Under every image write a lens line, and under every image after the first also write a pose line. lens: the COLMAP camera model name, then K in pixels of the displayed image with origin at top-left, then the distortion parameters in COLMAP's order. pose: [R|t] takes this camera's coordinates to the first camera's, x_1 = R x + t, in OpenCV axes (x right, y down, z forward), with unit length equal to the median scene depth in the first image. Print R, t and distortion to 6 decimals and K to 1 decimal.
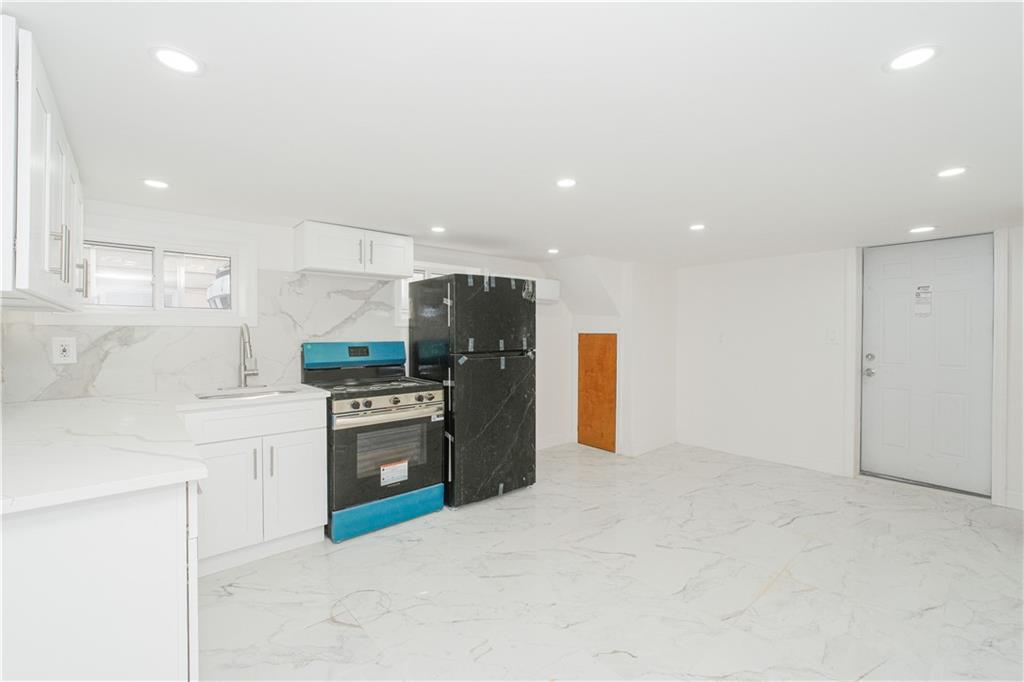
lens RADIAL K [[431.5, 0, 513.6], [0, 431.5, 336.4], [0, 0, 1]] dist [-0.000666, -0.000106]
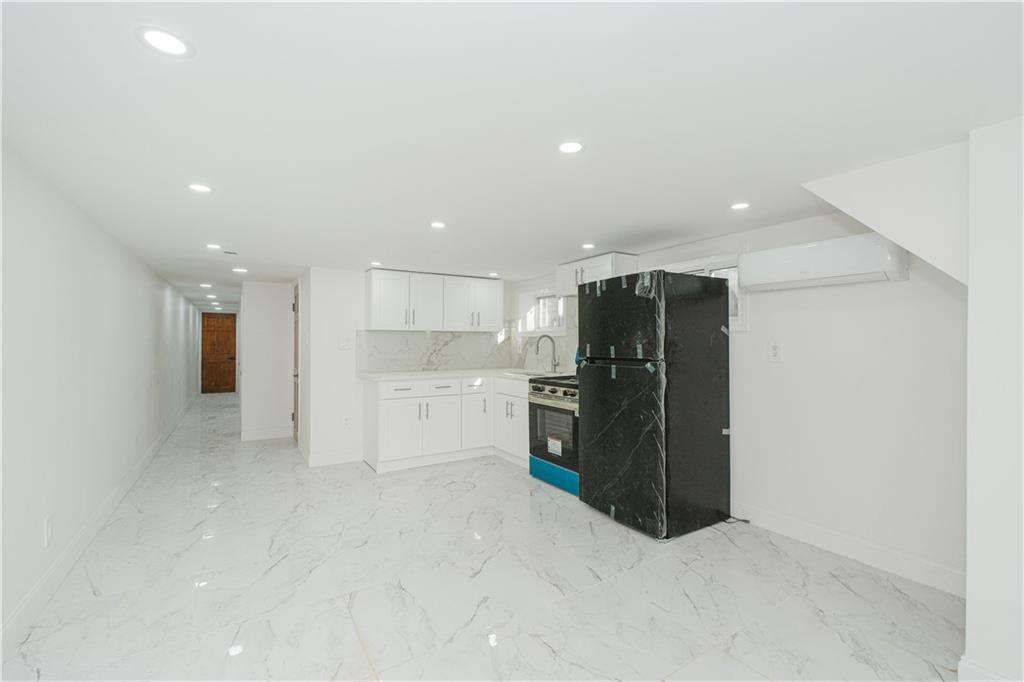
lens RADIAL K [[431.5, 0, 513.6], [0, 431.5, 336.4], [0, 0, 1]] dist [-0.000666, -0.000106]
pose [[-0.145220, -0.017379, -0.989247, 0.910090], [-0.014430, 0.999777, -0.015446, 0.004243], [0.989294, 0.012031, -0.145438, 0.929722]]
